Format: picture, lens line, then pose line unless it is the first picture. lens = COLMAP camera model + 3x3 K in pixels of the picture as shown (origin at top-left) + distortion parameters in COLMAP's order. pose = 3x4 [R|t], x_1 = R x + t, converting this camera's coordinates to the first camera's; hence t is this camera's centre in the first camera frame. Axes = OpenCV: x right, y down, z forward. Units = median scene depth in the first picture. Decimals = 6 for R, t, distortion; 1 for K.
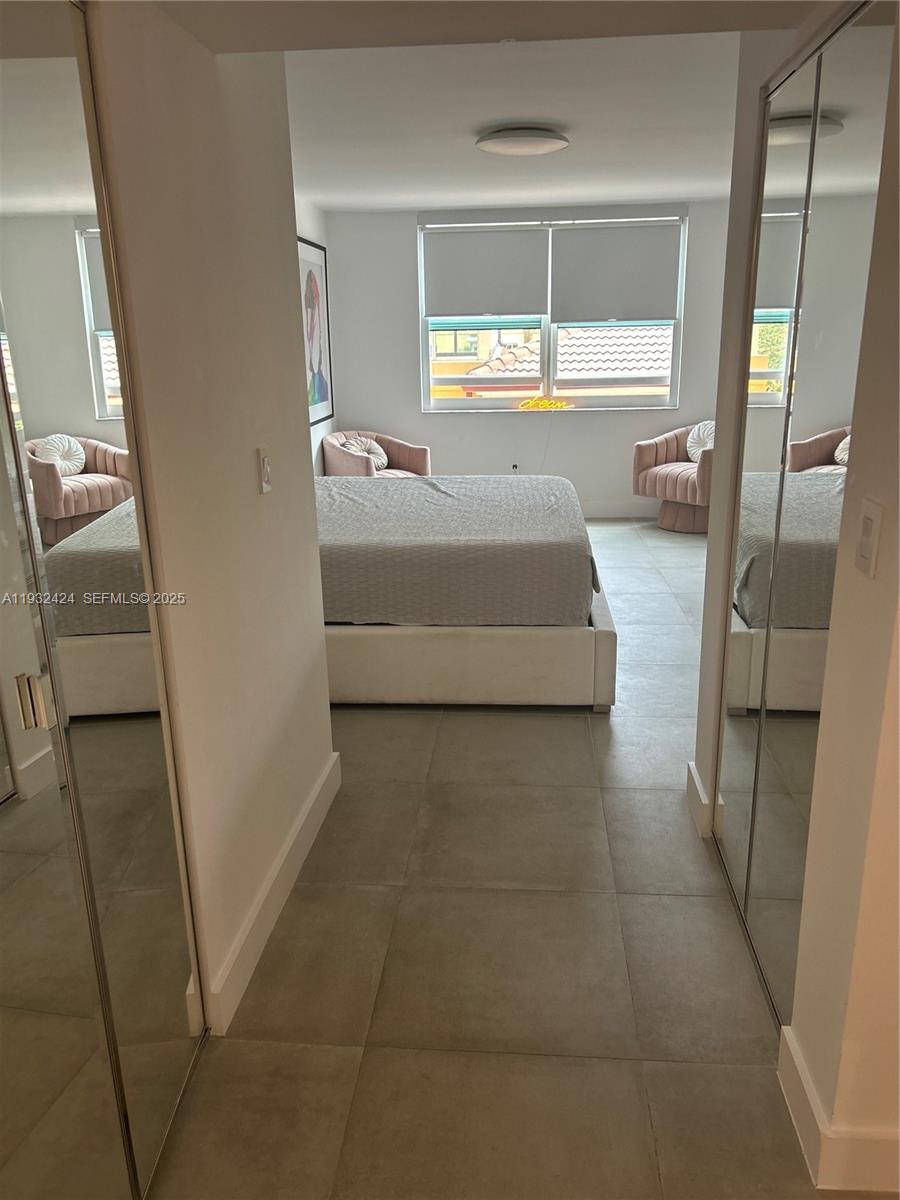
lens RADIAL K [[897.3, 0, 450.0], [0, 897.3, 600.0], [0, 0, 1]] dist [0.088326, -0.132921]
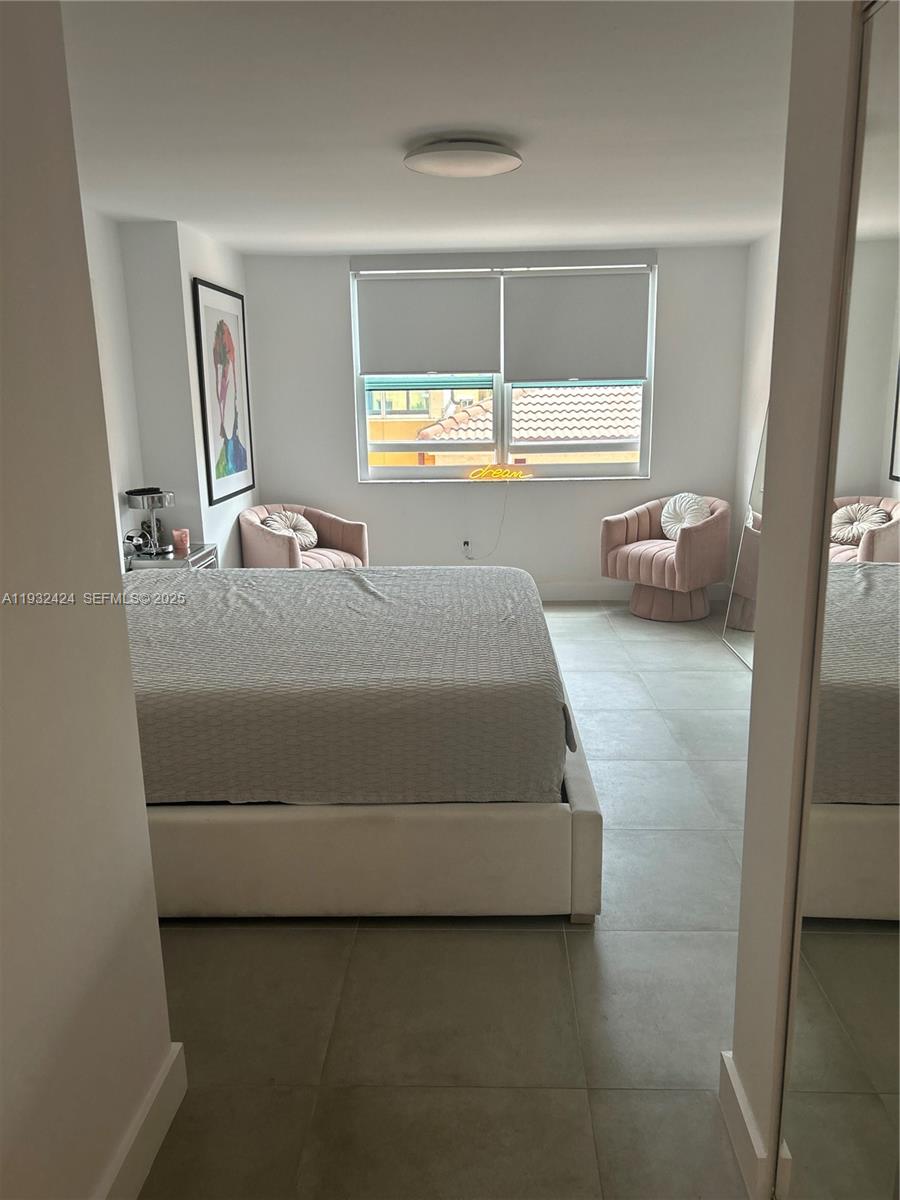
lens RADIAL K [[897.3, 0, 450.0], [0, 897.3, 600.0], [0, 0, 1]] dist [0.088326, -0.132921]
pose [[0.998924, -0.008260, 0.045642, 0.018144], [0.010880, 0.998289, -0.057452, -0.048031], [-0.045089, 0.057887, 0.997304, 0.149168]]
